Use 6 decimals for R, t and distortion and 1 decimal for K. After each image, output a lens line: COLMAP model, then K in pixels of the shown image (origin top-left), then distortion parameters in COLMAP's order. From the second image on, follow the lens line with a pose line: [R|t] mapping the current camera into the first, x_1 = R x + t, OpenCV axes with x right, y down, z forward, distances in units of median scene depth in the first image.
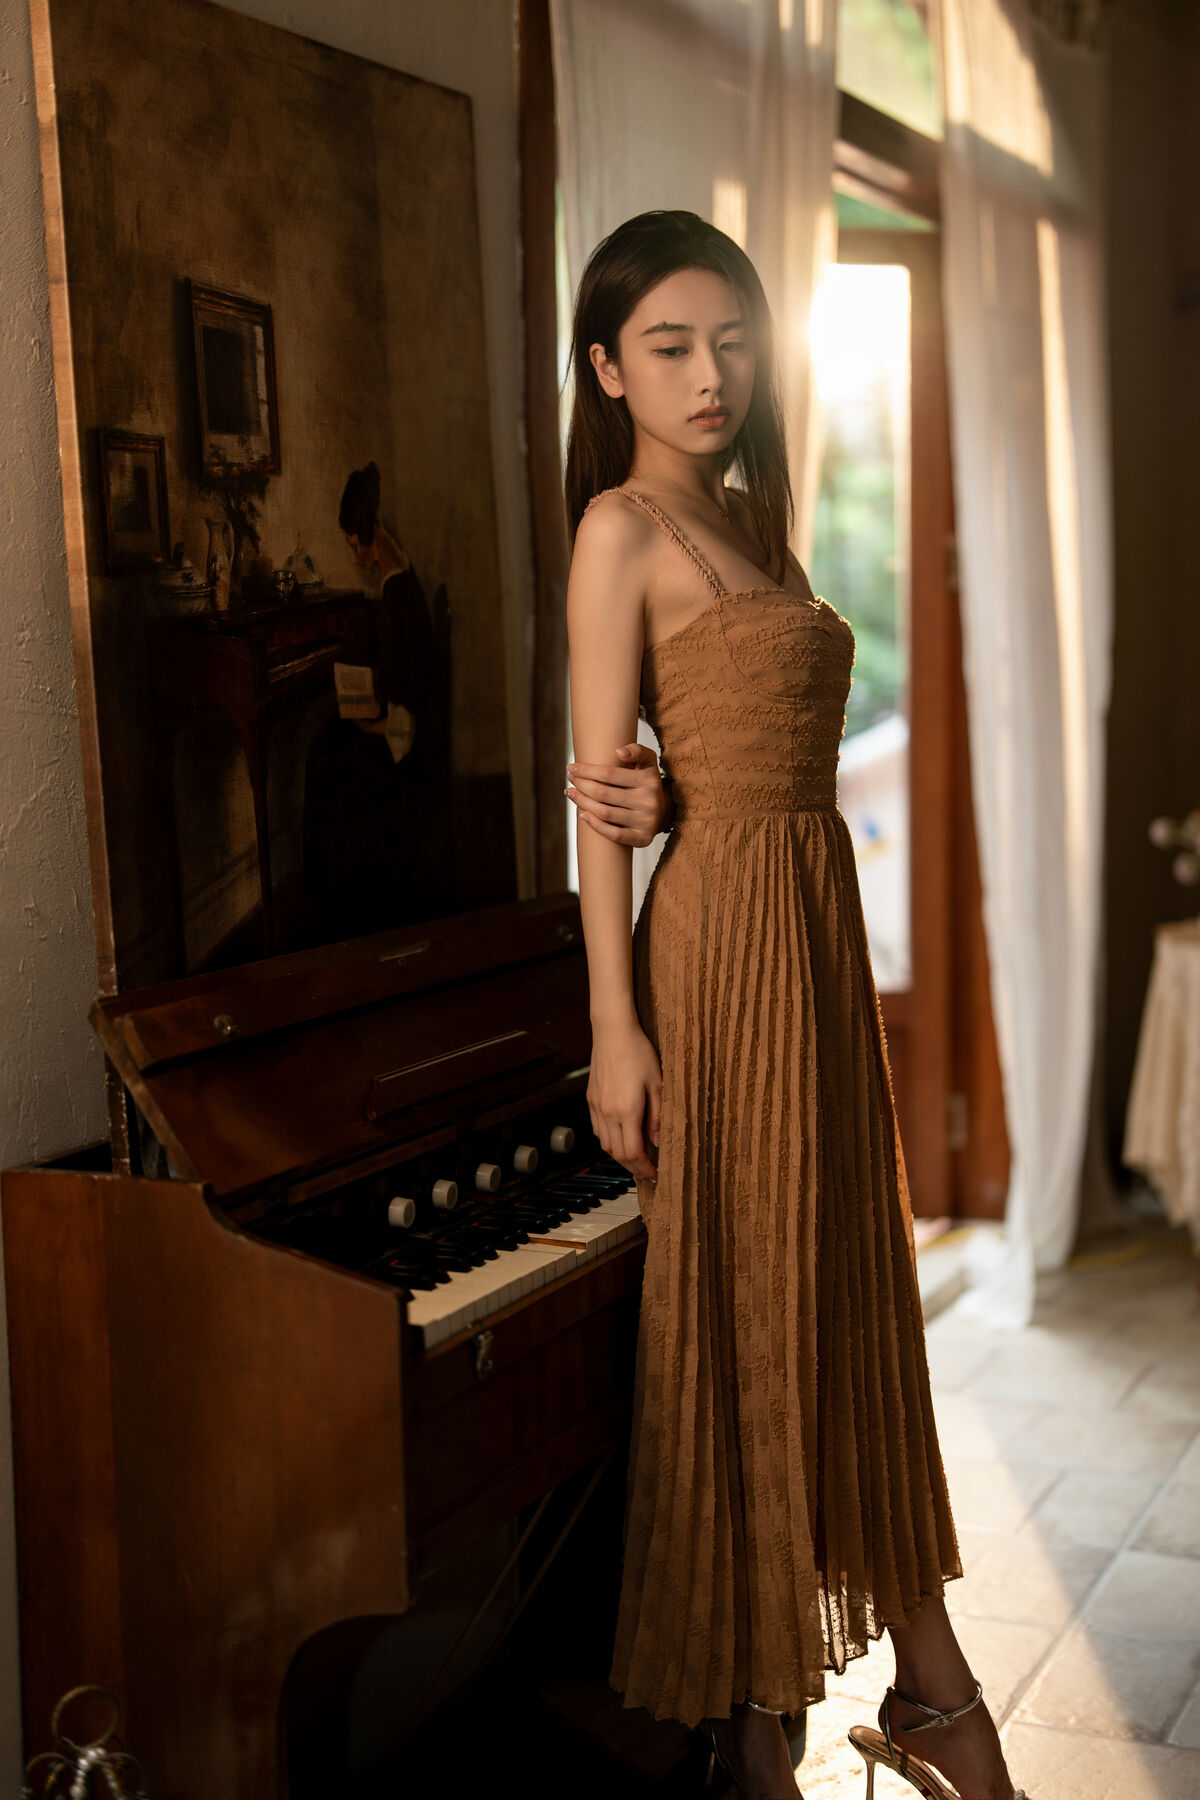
lens RADIAL K [[2383.7, 0, 602.8], [0, 2383.7, 905.6], [0, 0, 1]] dist [0.050387, 0.000000]
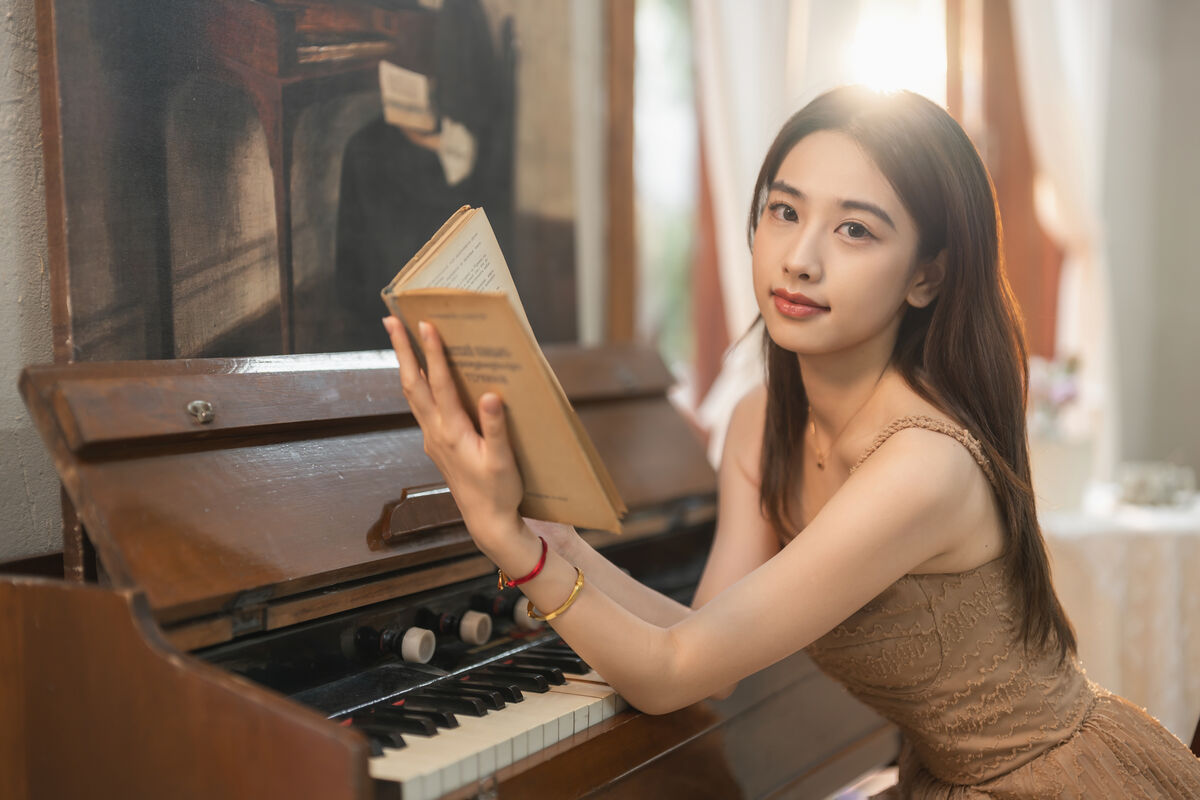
lens RADIAL K [[1589.1, 0, 594.2], [0, 1589.1, 394.3], [0, 0, 1]] dist [0.050387, 0.000000]
pose [[0.997531, 0.021553, -0.066843, 0.017308], [-0.025025, 0.998358, -0.051535, 0.062253], [0.065622, 0.053081, 0.996432, 0.397901]]
